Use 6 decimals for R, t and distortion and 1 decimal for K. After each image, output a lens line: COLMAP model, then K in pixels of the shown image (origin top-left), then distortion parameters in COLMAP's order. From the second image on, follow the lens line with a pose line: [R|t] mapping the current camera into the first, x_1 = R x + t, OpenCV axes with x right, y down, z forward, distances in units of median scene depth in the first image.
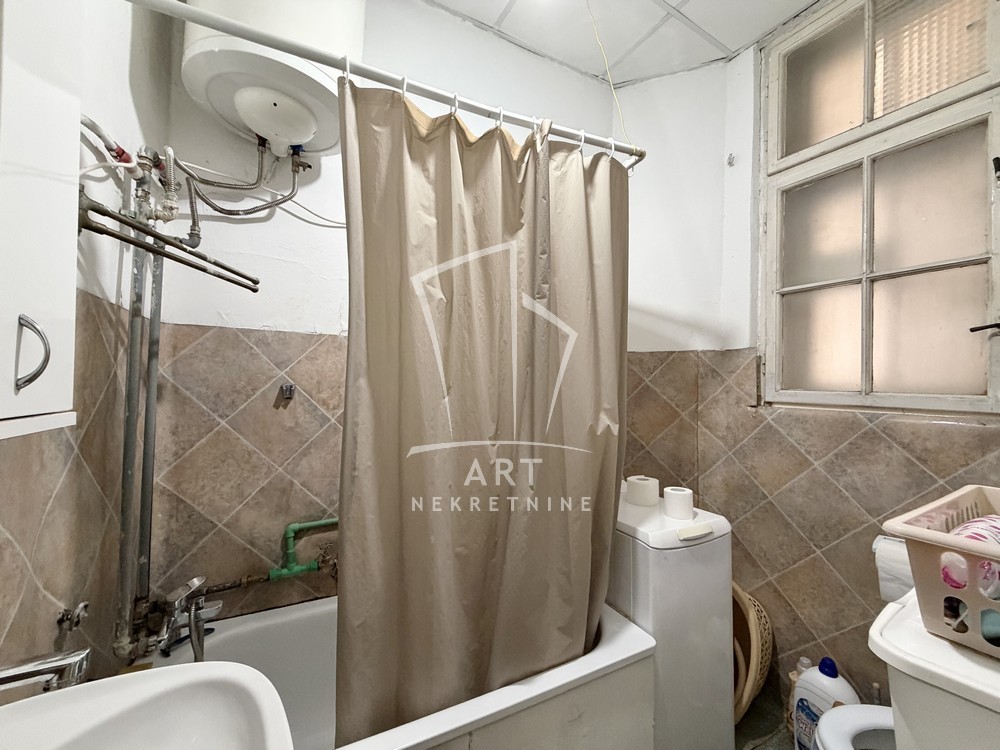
lens RADIAL K [[397.1, 0, 497.2], [0, 397.1, 376.9], [0, 0, 1]] dist [0.000450, 0.000040]
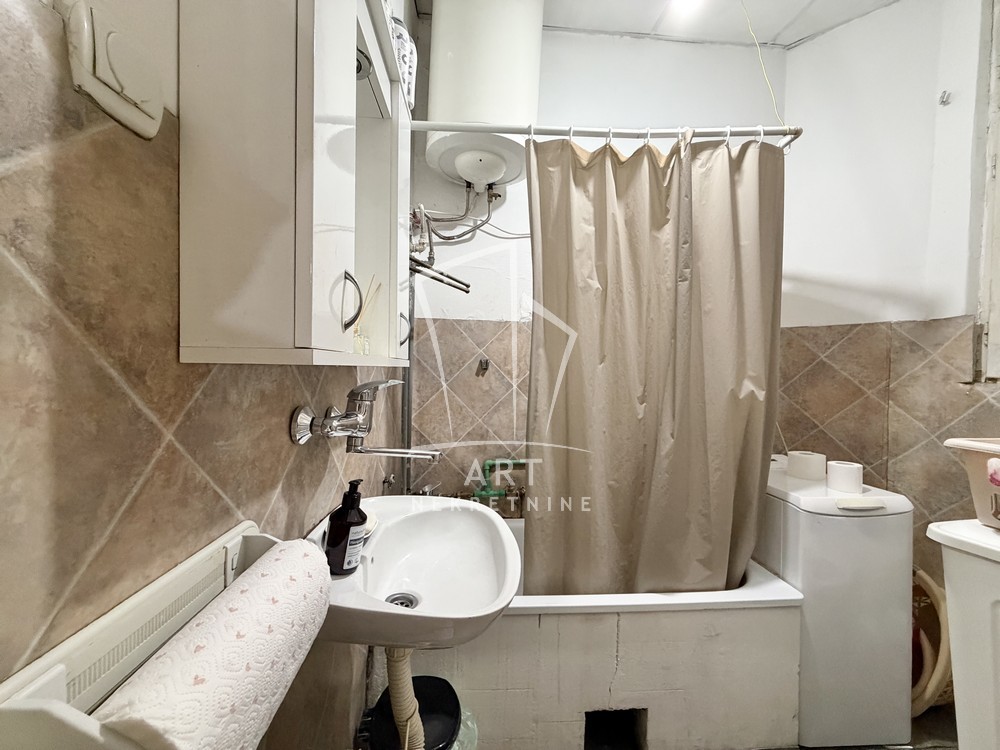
lens RADIAL K [[397.1, 0, 497.2], [0, 397.1, 376.9], [0, 0, 1]] dist [0.000450, 0.000040]
pose [[0.920813, 0.009265, -0.389894, 0.054728], [0.002070, 0.999588, 0.028641, 0.048222], [0.389999, -0.027181, 0.920414, -0.285245]]
